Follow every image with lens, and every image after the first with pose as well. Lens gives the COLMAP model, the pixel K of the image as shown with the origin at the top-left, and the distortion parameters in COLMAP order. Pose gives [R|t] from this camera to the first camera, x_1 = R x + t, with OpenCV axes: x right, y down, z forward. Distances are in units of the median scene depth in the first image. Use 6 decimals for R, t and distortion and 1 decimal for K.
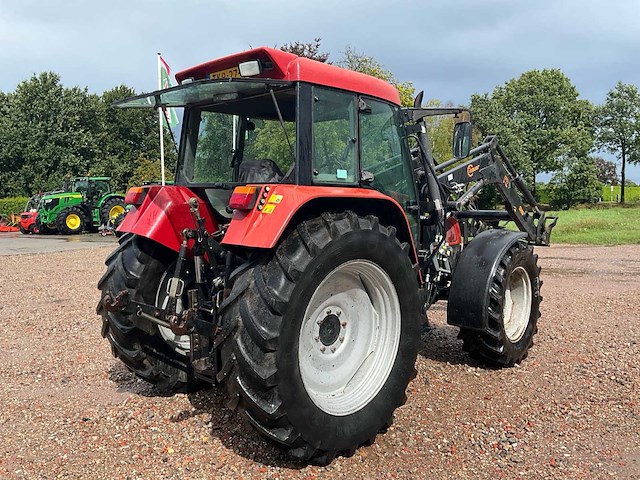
lens RADIAL K [[536.1, 0, 322.6], [0, 536.1, 241.3], [0, 0, 1]] dist [0.070185, -0.127214]
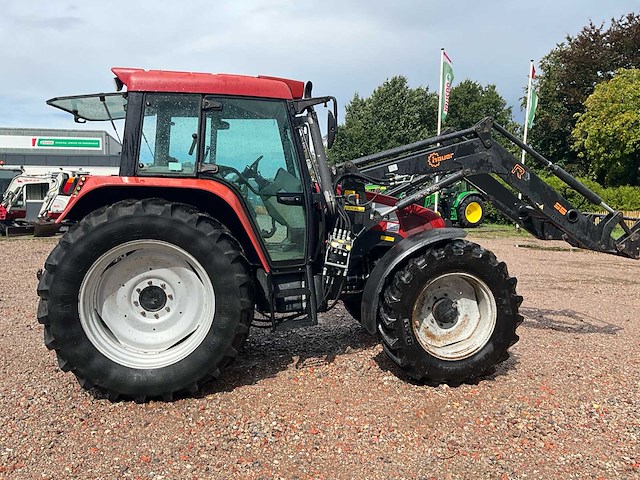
lens RADIAL K [[536.1, 0, 320.4], [0, 536.1, 243.6], [0, 0, 1]] dist [0.070185, -0.127214]
pose [[0.793237, 0.074775, -0.604305, 0.958389], [-0.063792, 0.997175, 0.039652, -0.025143], [0.605563, 0.007097, 0.795766, 0.259441]]
